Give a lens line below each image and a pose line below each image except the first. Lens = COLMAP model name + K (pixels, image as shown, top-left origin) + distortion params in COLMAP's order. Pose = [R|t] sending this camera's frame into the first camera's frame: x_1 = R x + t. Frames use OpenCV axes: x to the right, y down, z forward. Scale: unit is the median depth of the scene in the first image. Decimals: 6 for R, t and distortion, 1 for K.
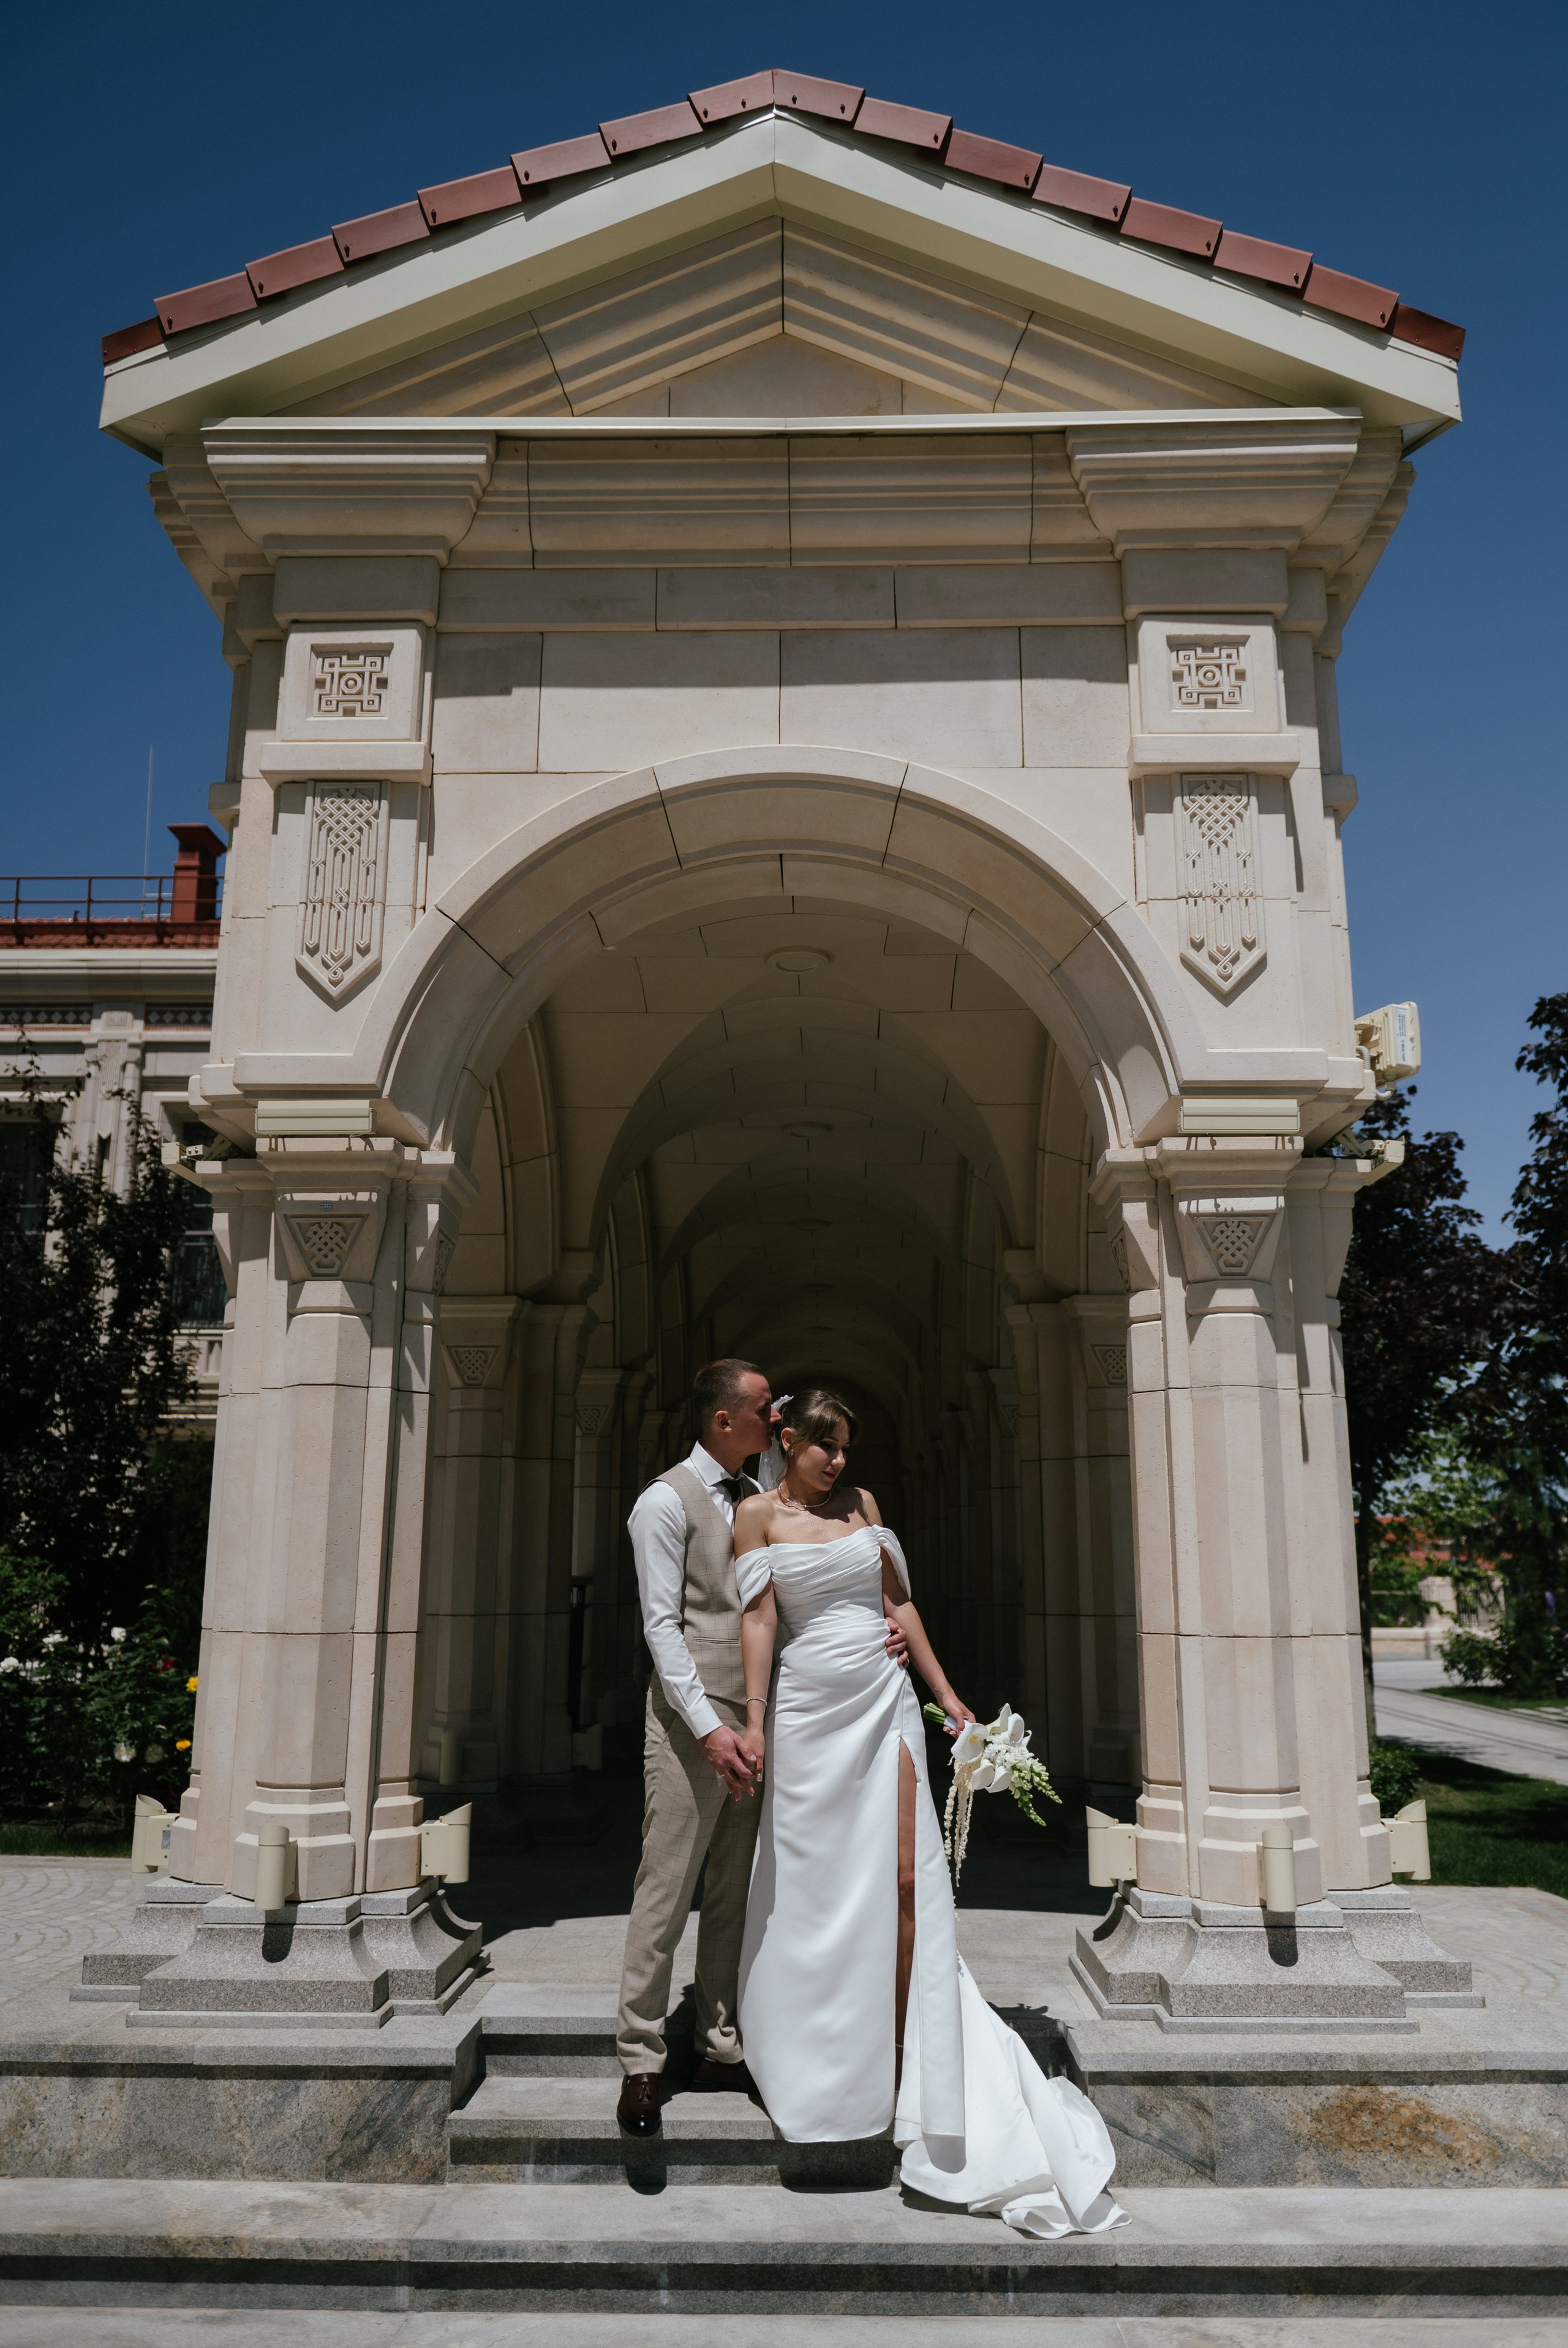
lens RADIAL K [[1890.9, 0, 784.0], [0, 1890.9, 1174.0], [0, 0, 1]] dist [-0.012389, -0.002862]
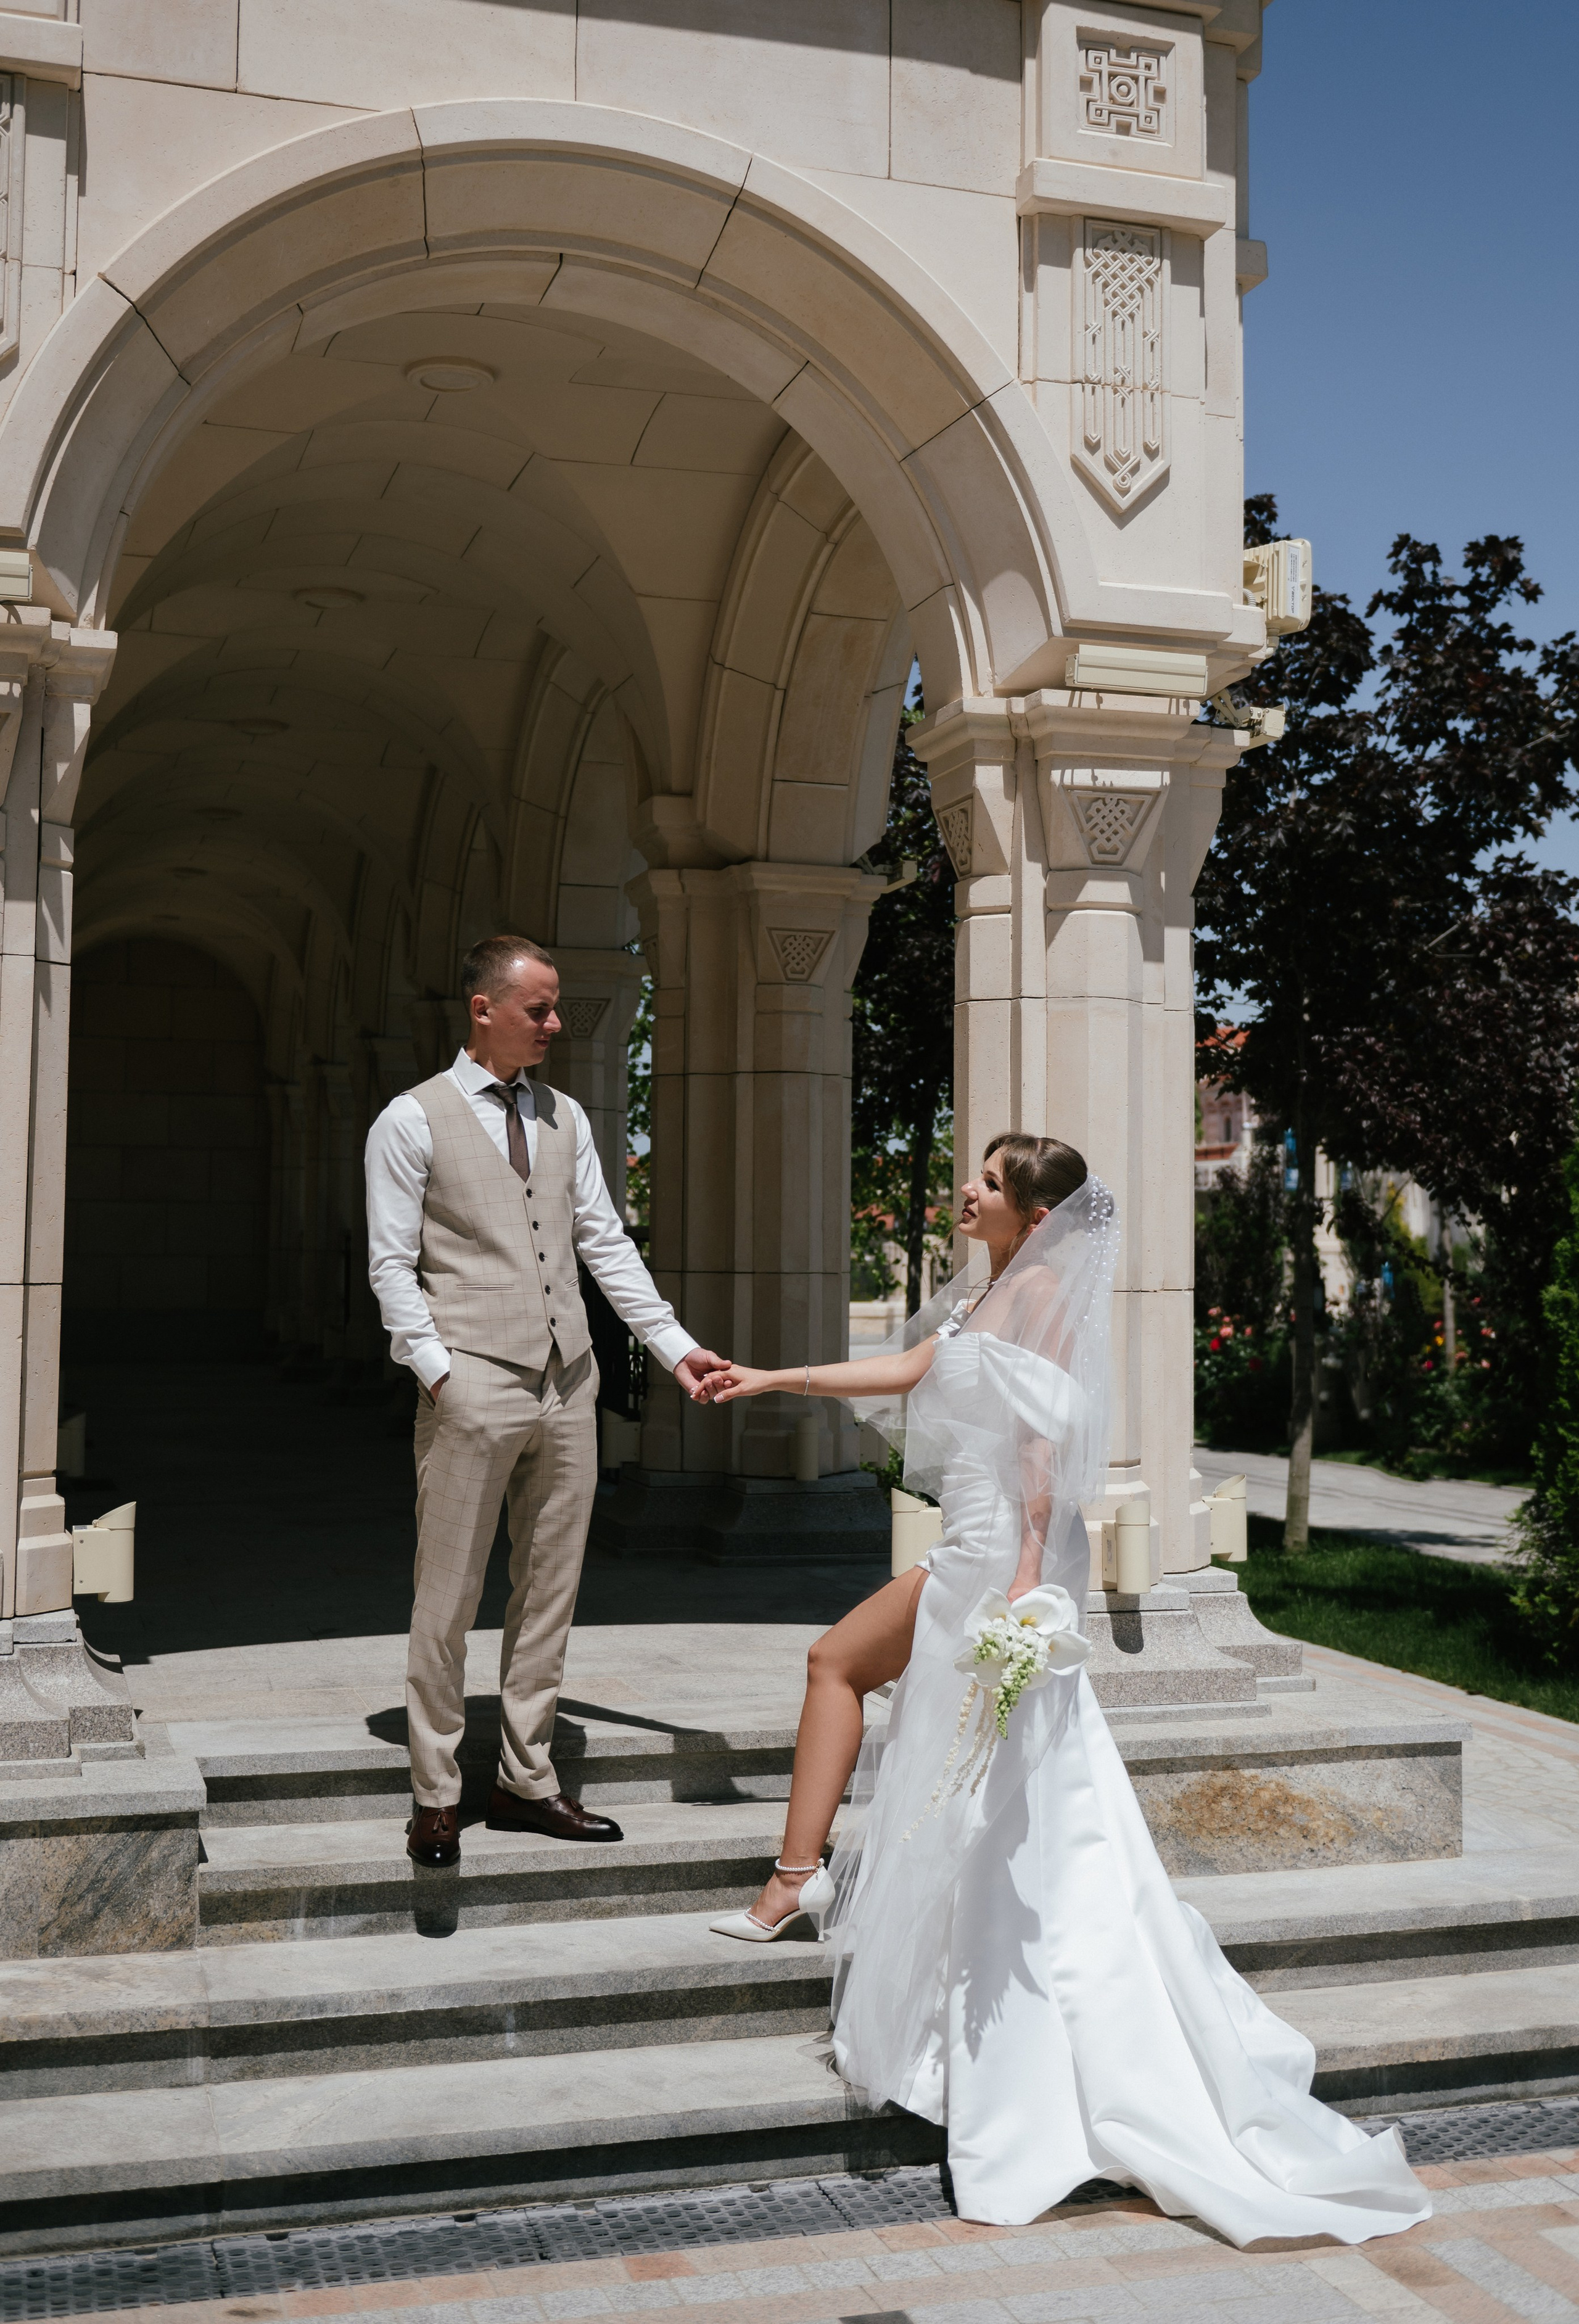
lens RADIAL K [[2872.9, 0, 789.5], [0, 2872.9, 1162.0], [0, 0, 1]] dist [-0.004319, -0.056040]
pose [[0.939881, 0.017596, 0.341049, -0.315382], [-0.079736, 0.982376, 0.169055, -0.019481], [-0.332063, -0.186085, 0.924719, -0.136438]]
